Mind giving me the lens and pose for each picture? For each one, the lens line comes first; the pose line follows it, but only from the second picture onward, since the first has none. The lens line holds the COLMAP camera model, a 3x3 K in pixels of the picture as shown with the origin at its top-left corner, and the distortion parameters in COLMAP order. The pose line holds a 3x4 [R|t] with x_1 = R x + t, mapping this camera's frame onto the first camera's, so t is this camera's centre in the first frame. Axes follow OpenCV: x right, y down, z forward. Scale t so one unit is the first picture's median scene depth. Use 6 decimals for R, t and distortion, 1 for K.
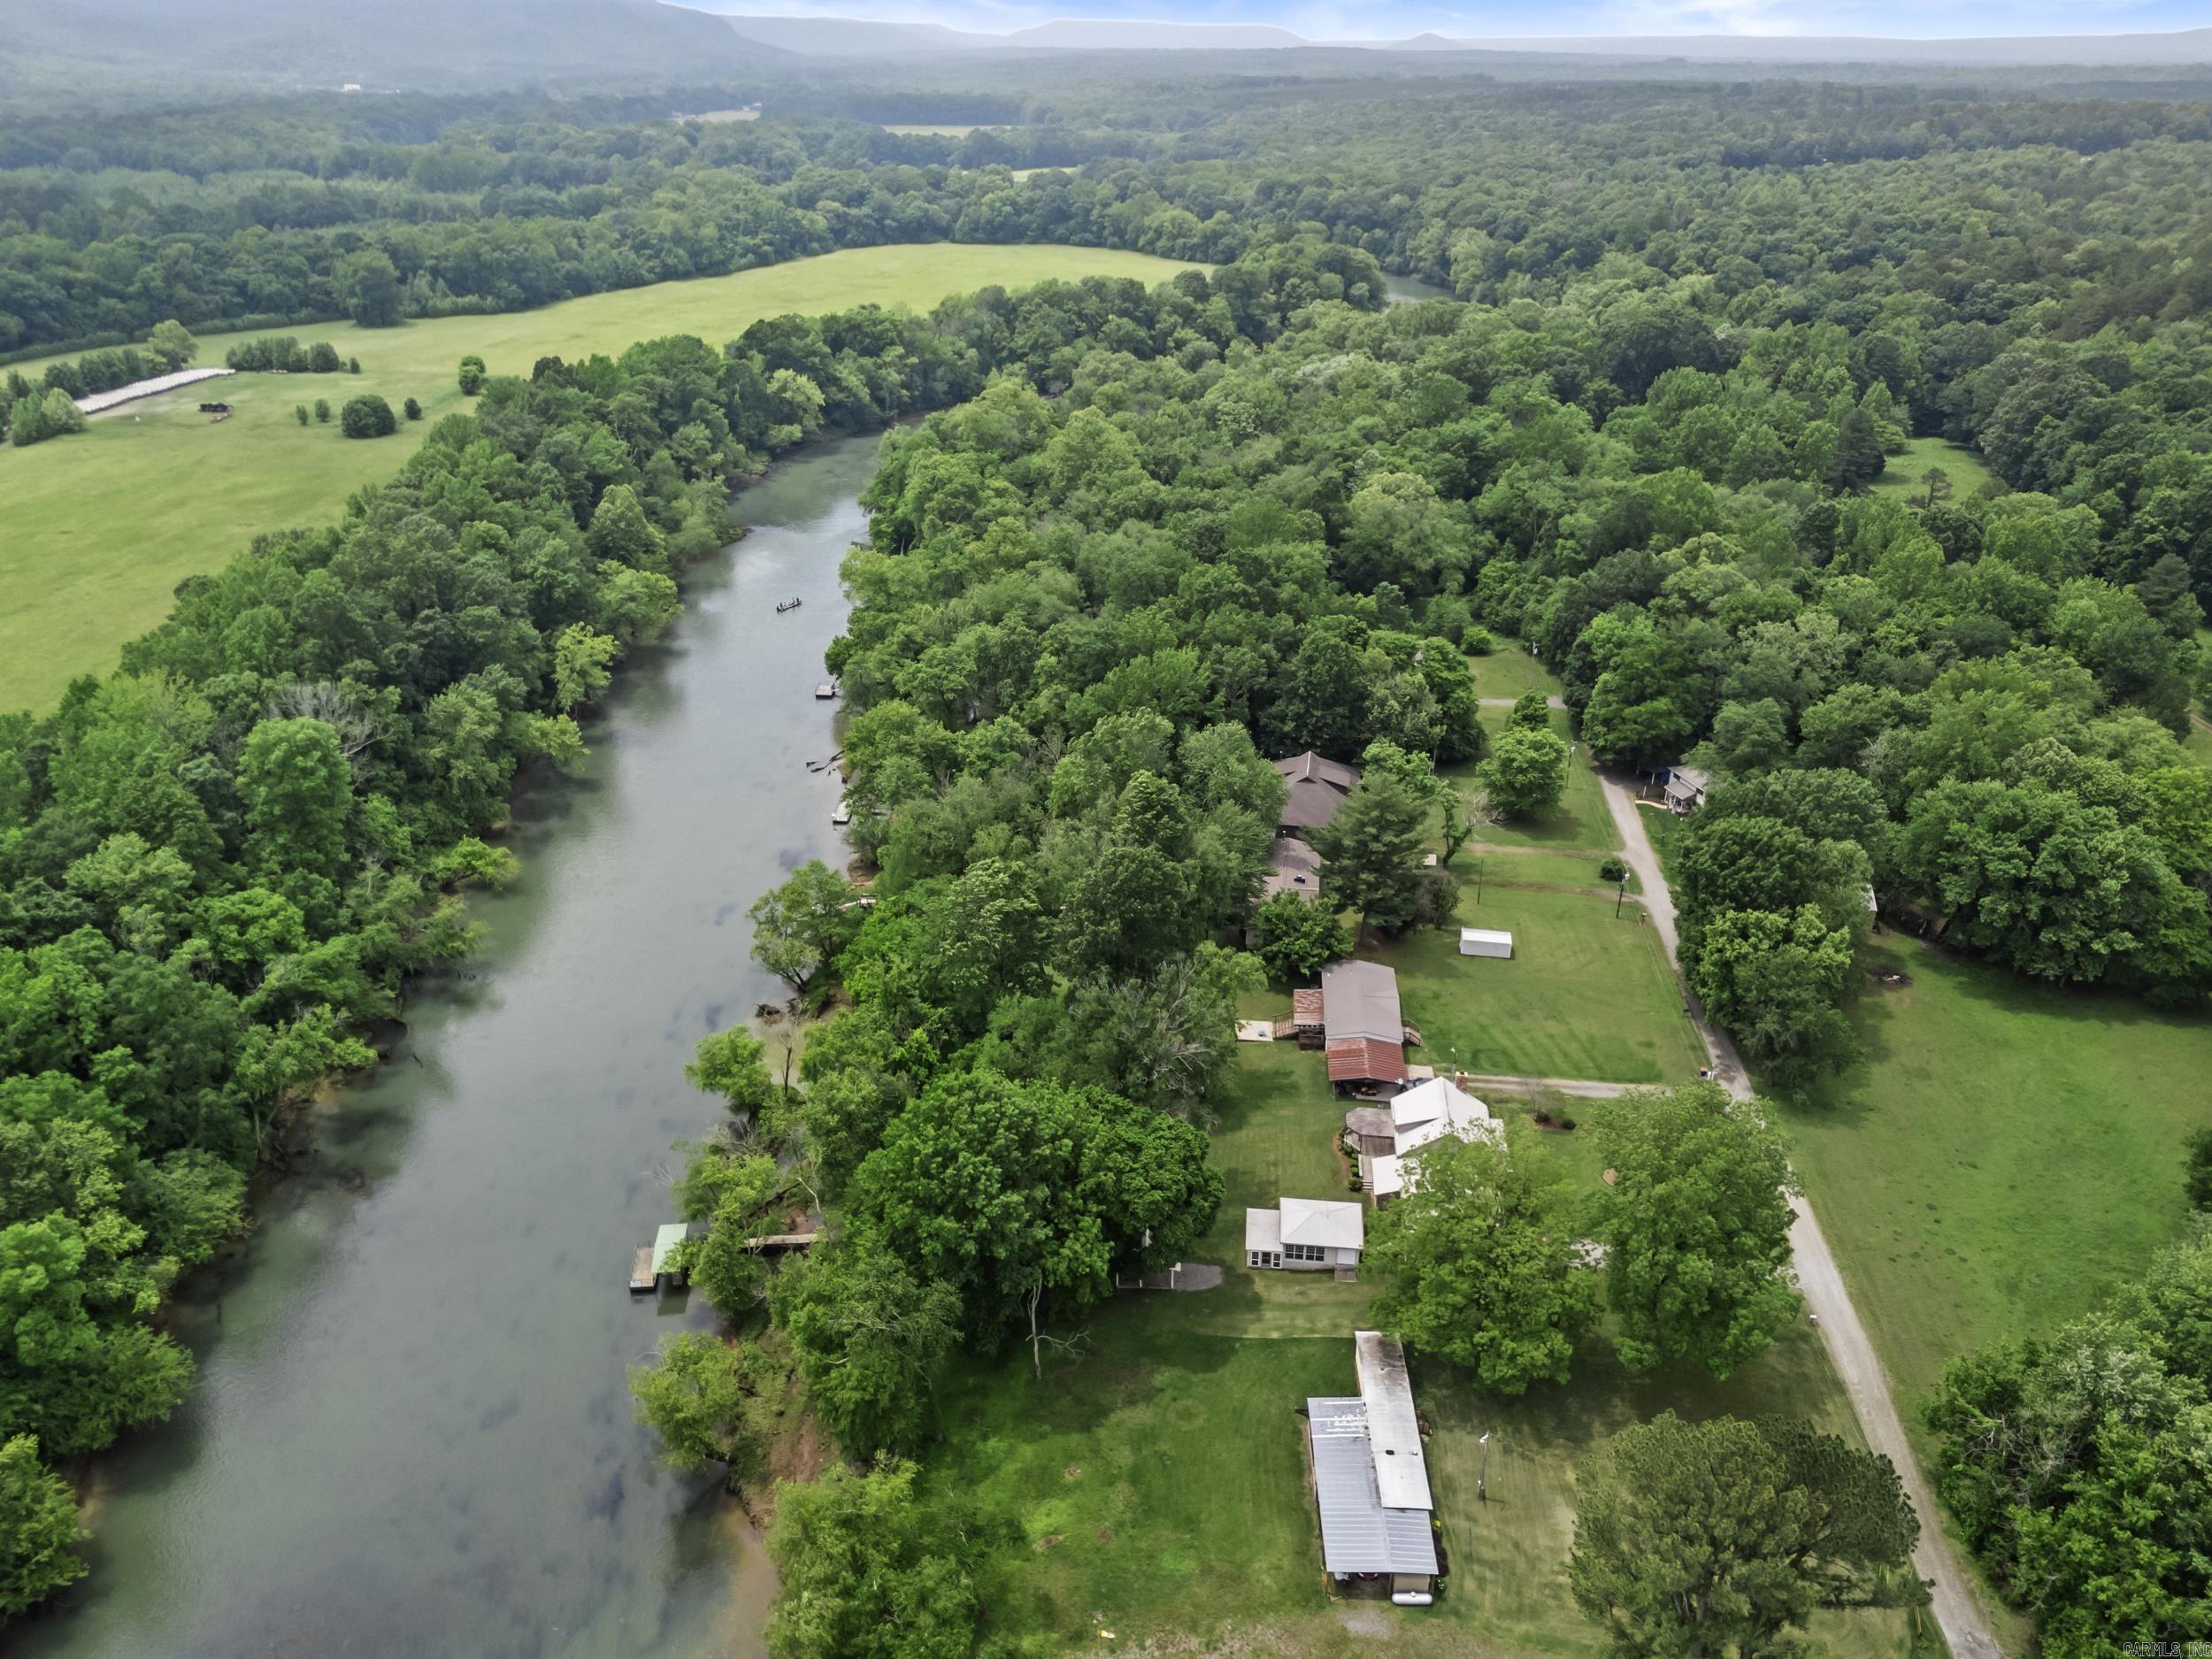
lens RADIAL K [[1597.0, 0, 1106.0], [0, 1597.0, 829.5], [0, 0, 1]] dist [0.030245, -0.050399]
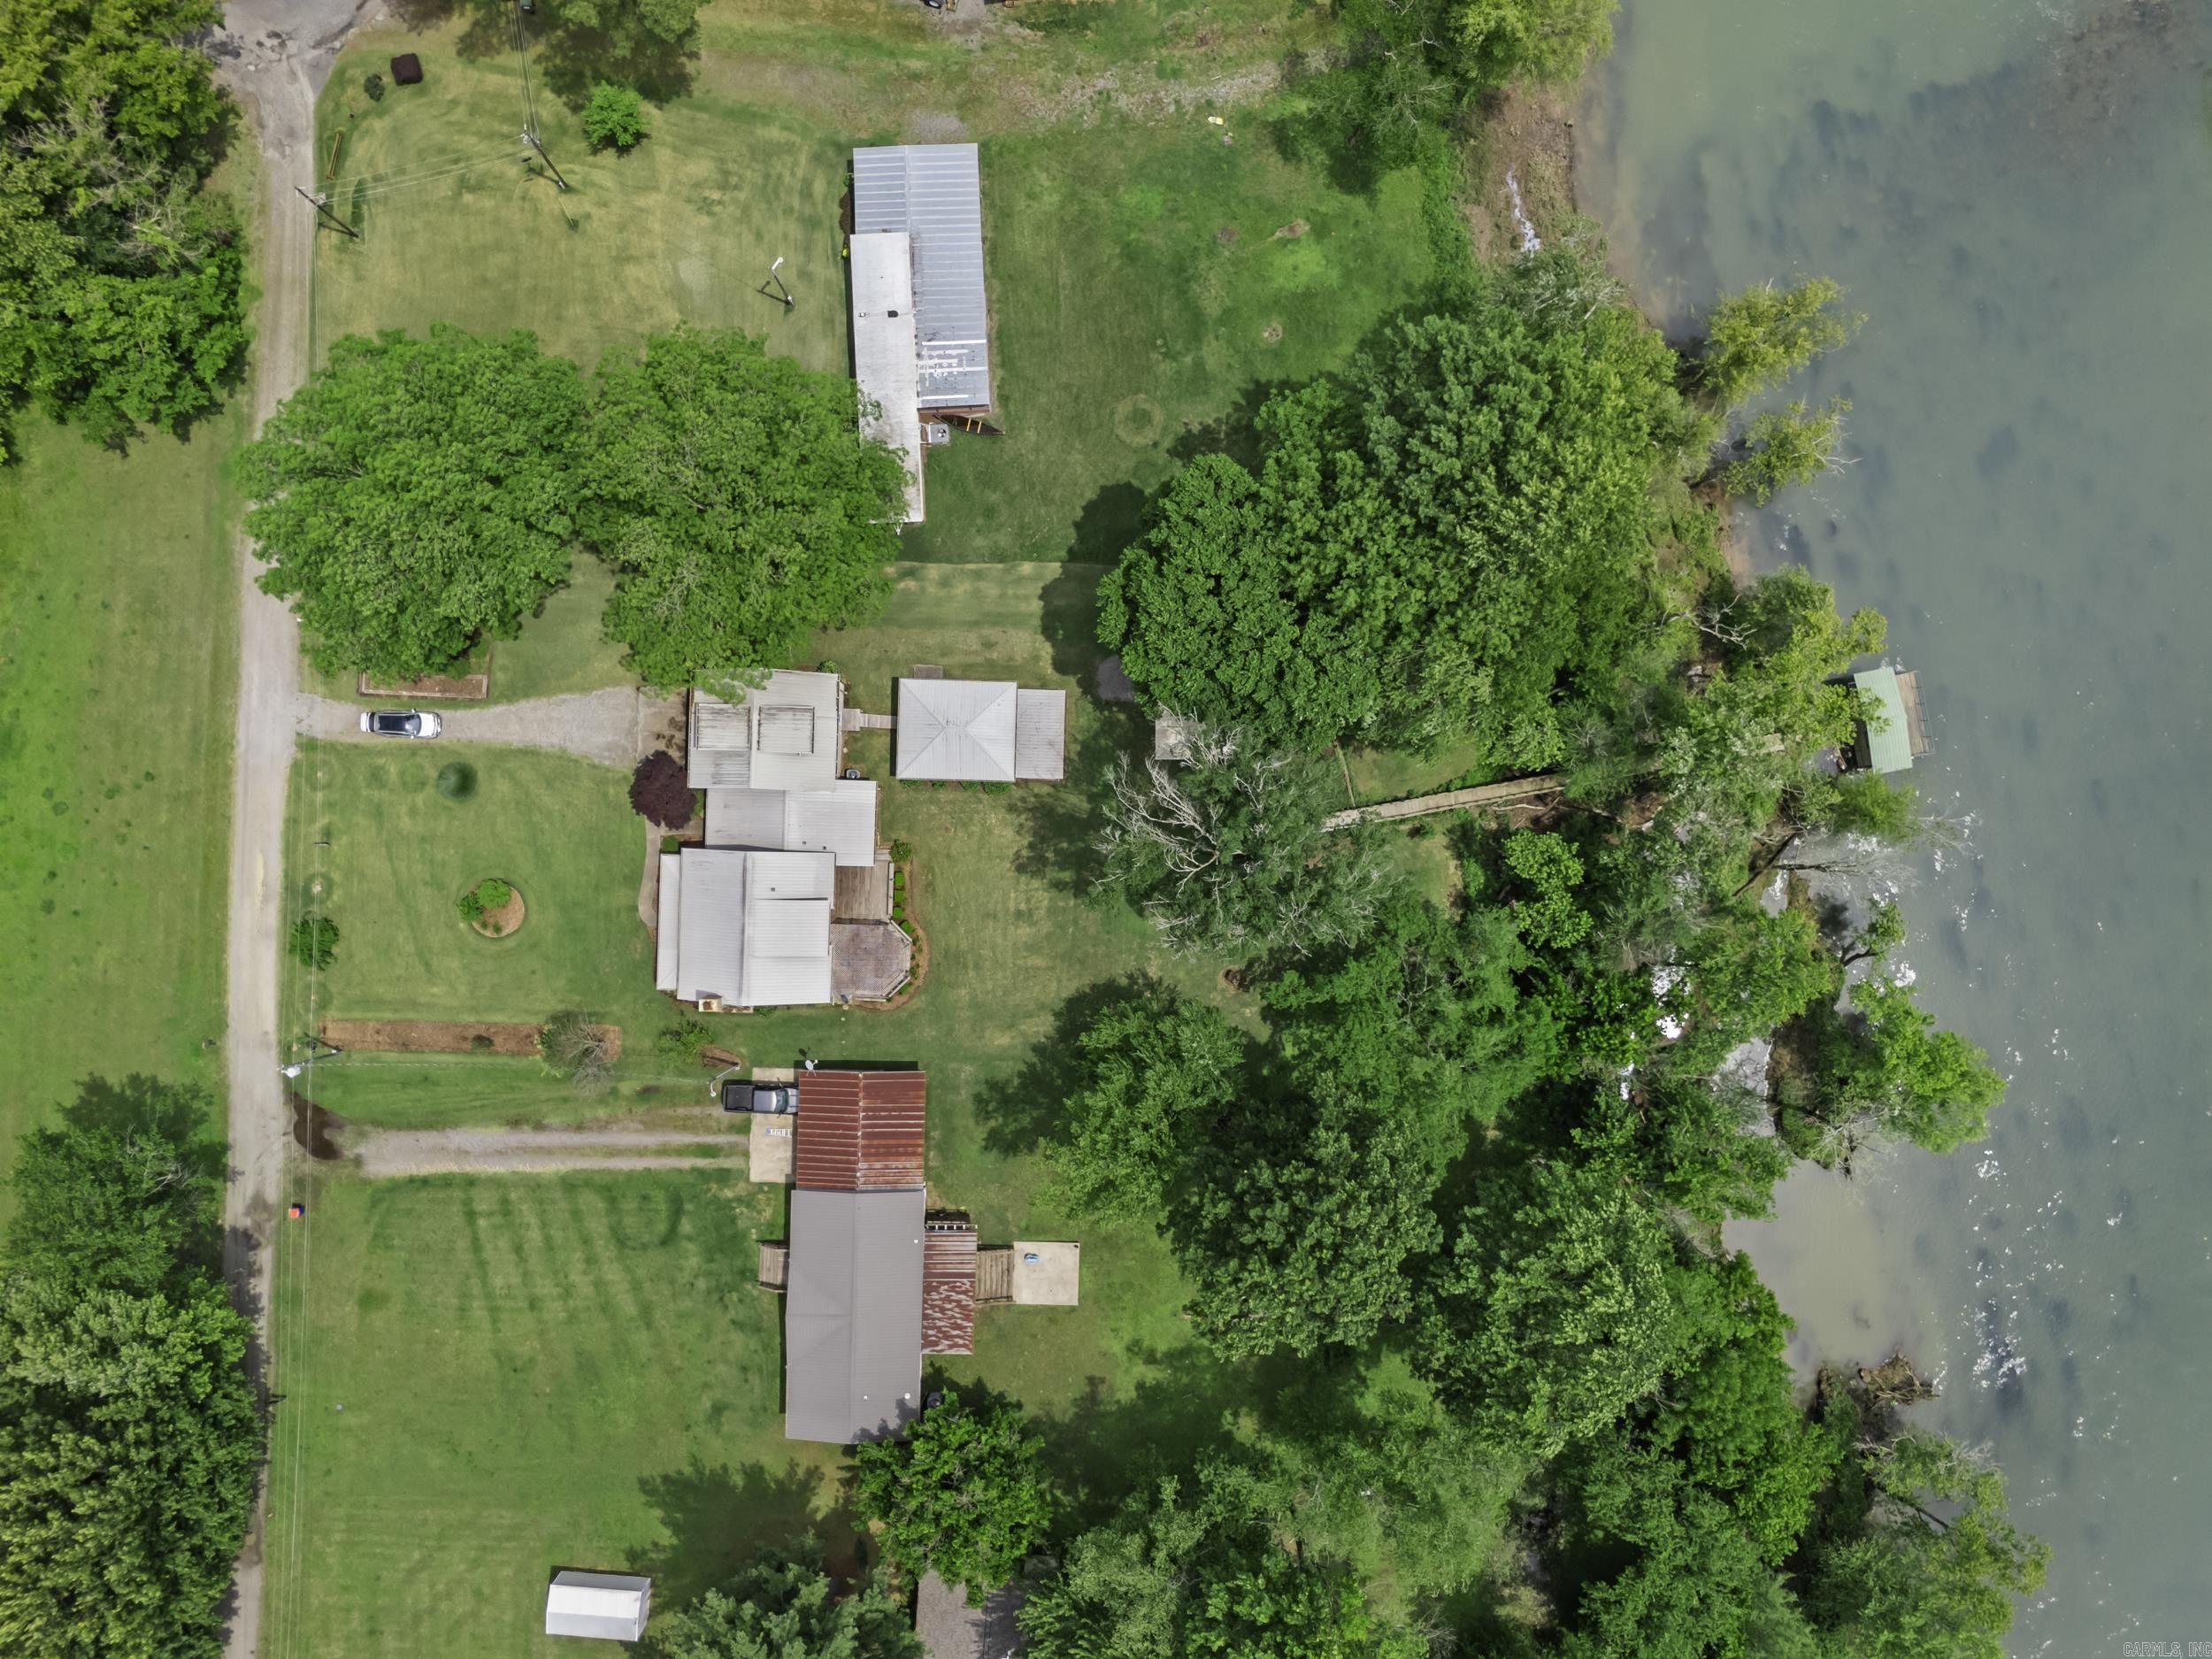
lens RADIAL K [[1615.5, 0, 1106.0], [0, 1615.5, 829.5], [0, 0, 1]] dist [0.075105, -0.107273]
pose [[-0.997353, 0.072707, -0.000946, 0.055922], [-0.032421, -0.433005, 0.900808, -0.308598], [0.065086, 0.898454, 0.434216, 0.561197]]
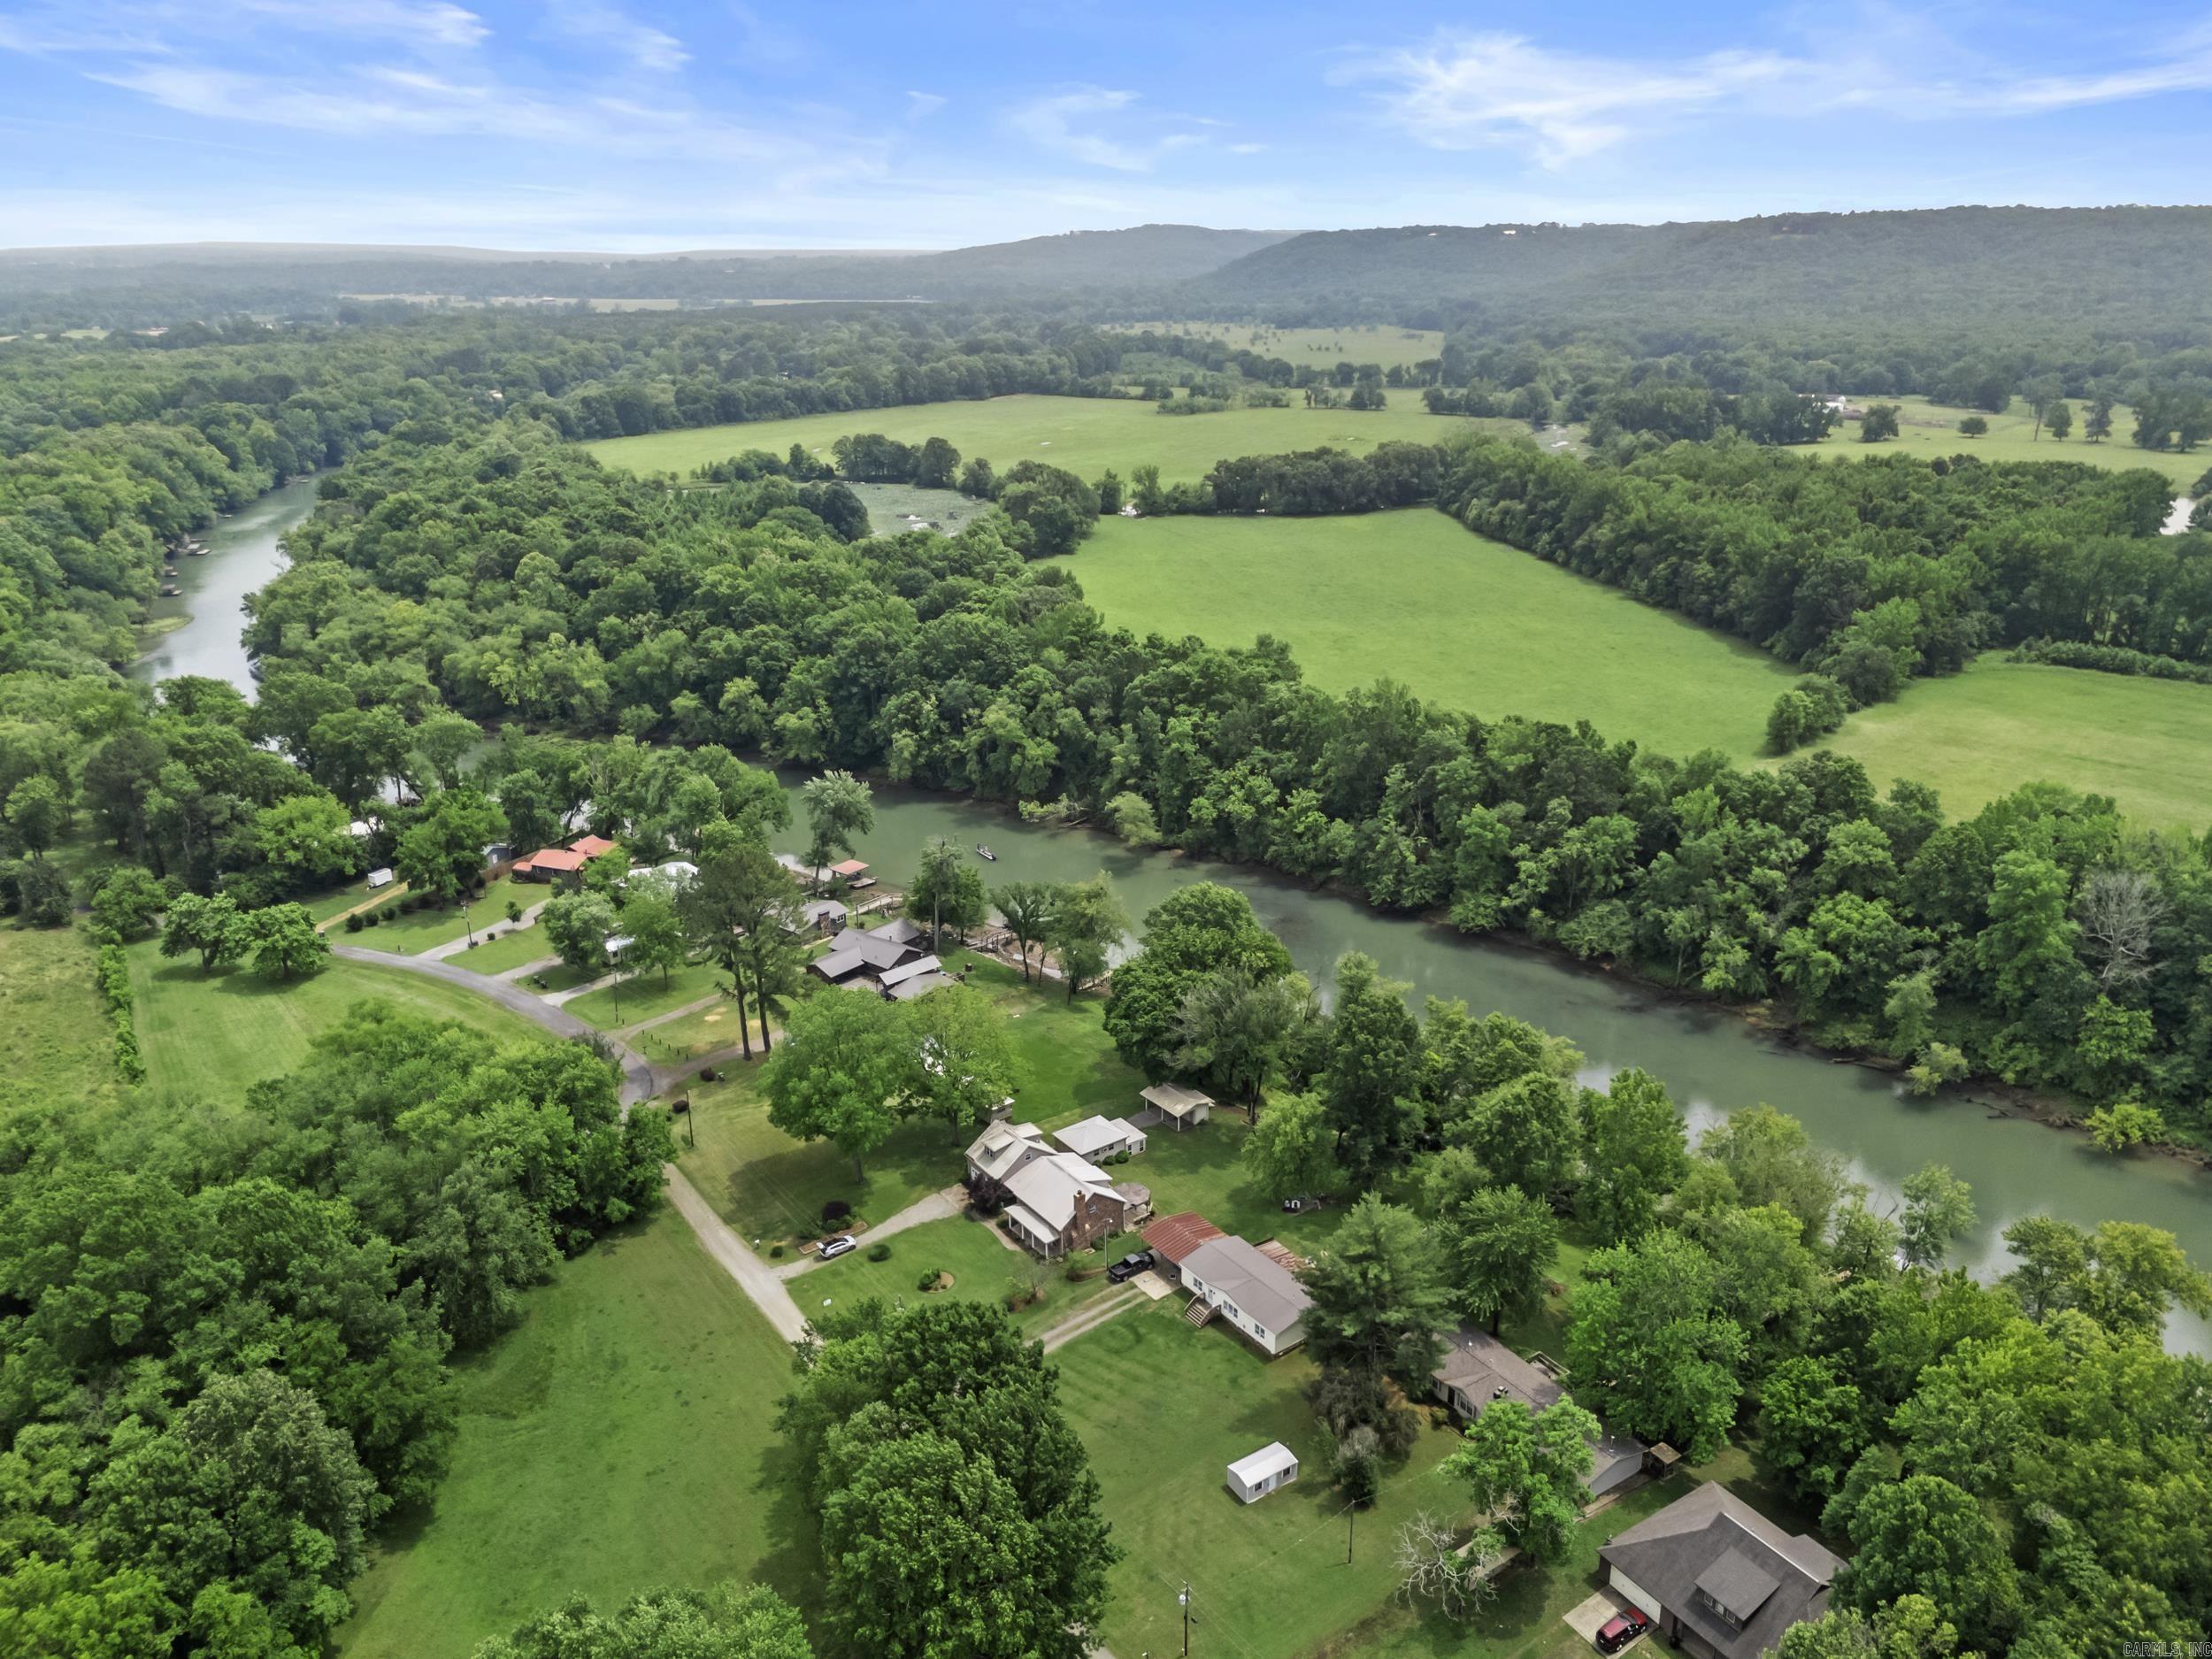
lens RADIAL K [[1615.5, 0, 1106.0], [0, 1615.5, 829.5], [0, 0, 1]] dist [0.075105, -0.107273]
pose [[-0.738436, 0.224364, -0.635903, 0.717500], [-0.293120, 0.742469, 0.602346, -0.594711], [0.607283, 0.631189, -0.482500, 1.147859]]
